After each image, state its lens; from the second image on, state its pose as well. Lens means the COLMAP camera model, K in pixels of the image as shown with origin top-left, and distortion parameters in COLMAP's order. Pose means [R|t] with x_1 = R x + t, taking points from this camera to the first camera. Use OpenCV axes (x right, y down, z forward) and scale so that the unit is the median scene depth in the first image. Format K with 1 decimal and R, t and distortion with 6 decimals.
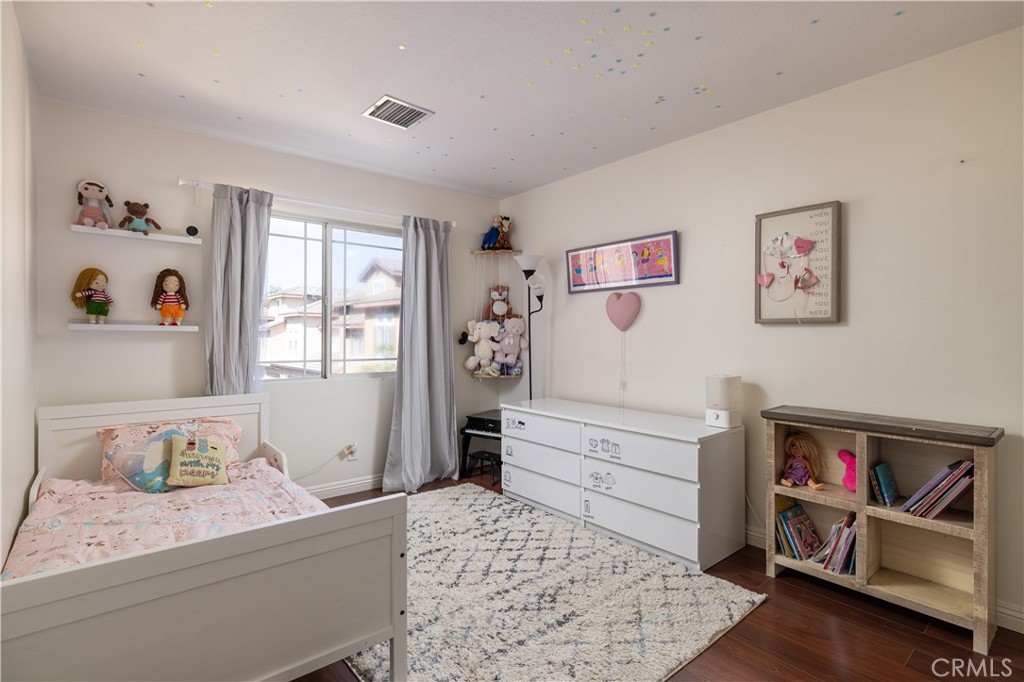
lens RADIAL K [[495.2, 0, 508.3], [0, 495.2, 338.9], [0, 0, 1]] dist [0.001493, 0.000349]
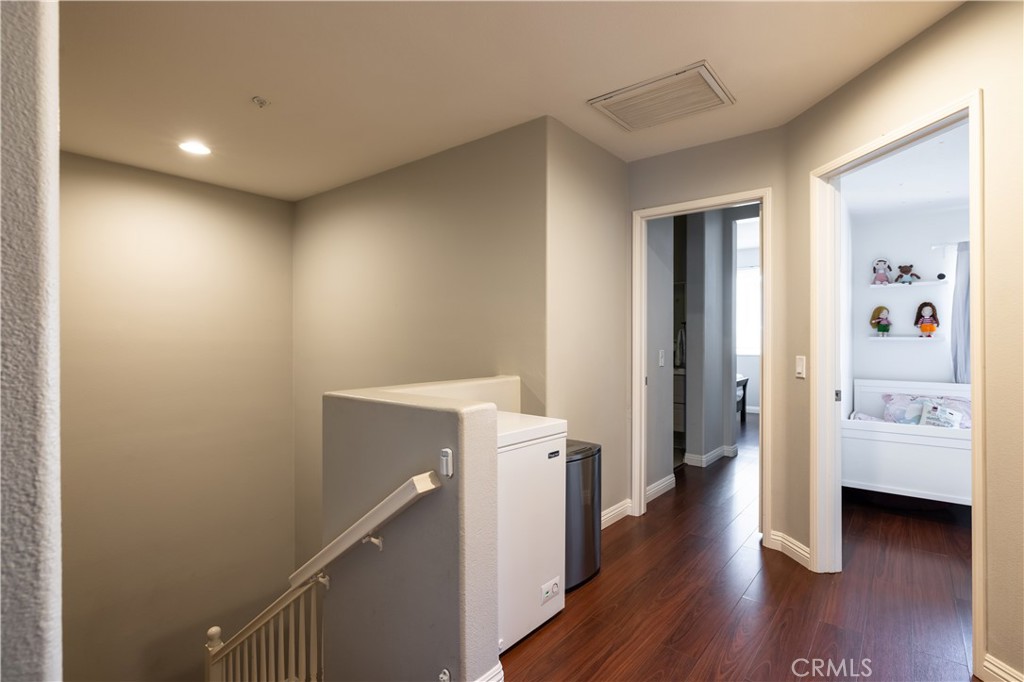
lens RADIAL K [[495.2, 0, 508.3], [0, 495.2, 338.9], [0, 0, 1]] dist [0.001493, 0.000349]
pose [[0.187862, -0.010796, -0.982136, 0.694780], [-0.009771, 0.999870, -0.012860, 0.014183], [0.982147, 0.012012, 0.187732, -0.688764]]
